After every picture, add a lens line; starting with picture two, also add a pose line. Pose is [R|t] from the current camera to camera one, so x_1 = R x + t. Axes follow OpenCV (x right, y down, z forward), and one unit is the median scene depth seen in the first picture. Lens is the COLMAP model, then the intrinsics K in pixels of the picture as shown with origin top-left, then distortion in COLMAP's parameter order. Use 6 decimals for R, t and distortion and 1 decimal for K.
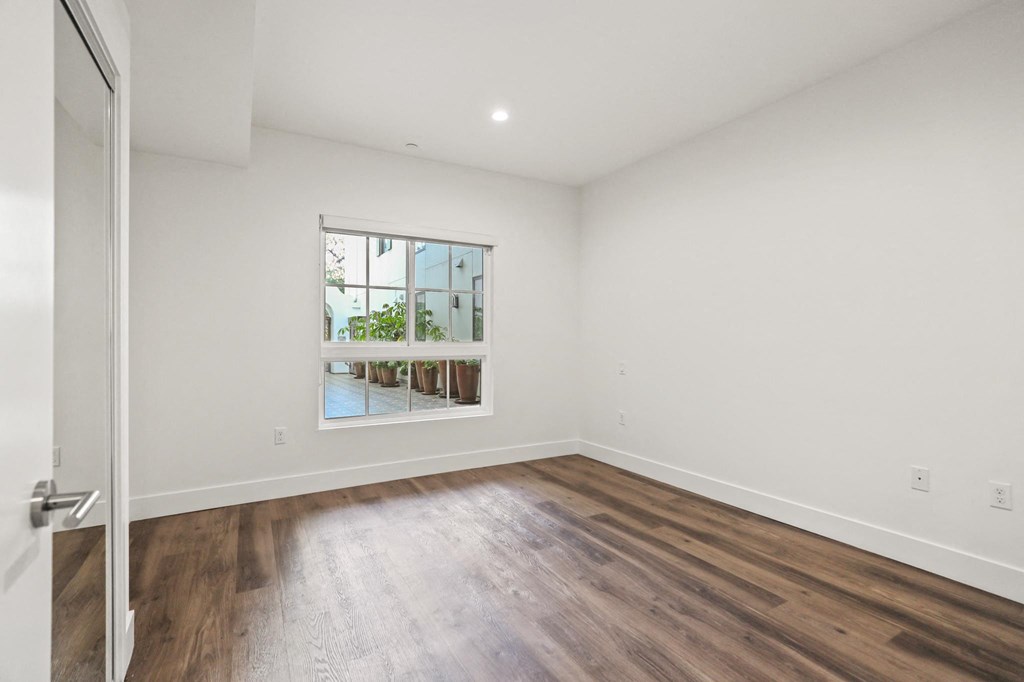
lens RADIAL K [[470.8, 0, 509.2], [0, 470.8, 339.9], [0, 0, 1]] dist [-0.025148, -0.000101]
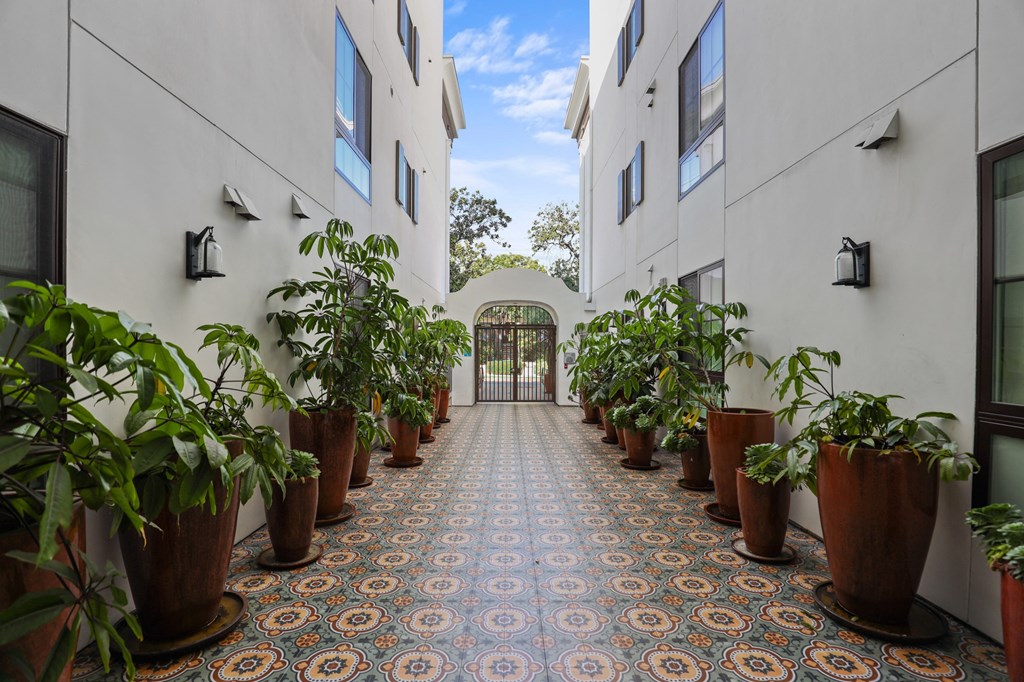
lens RADIAL K [[470.8, 0, 509.2], [0, 470.8, 339.9], [0, 0, 1]] dist [-0.025148, -0.000101]
pose [[0.868888, -0.001311, -0.495007, -0.140846], [-0.006016, 0.999895, -0.013208, -0.024951], [0.494972, 0.014454, 0.868789, 0.545813]]
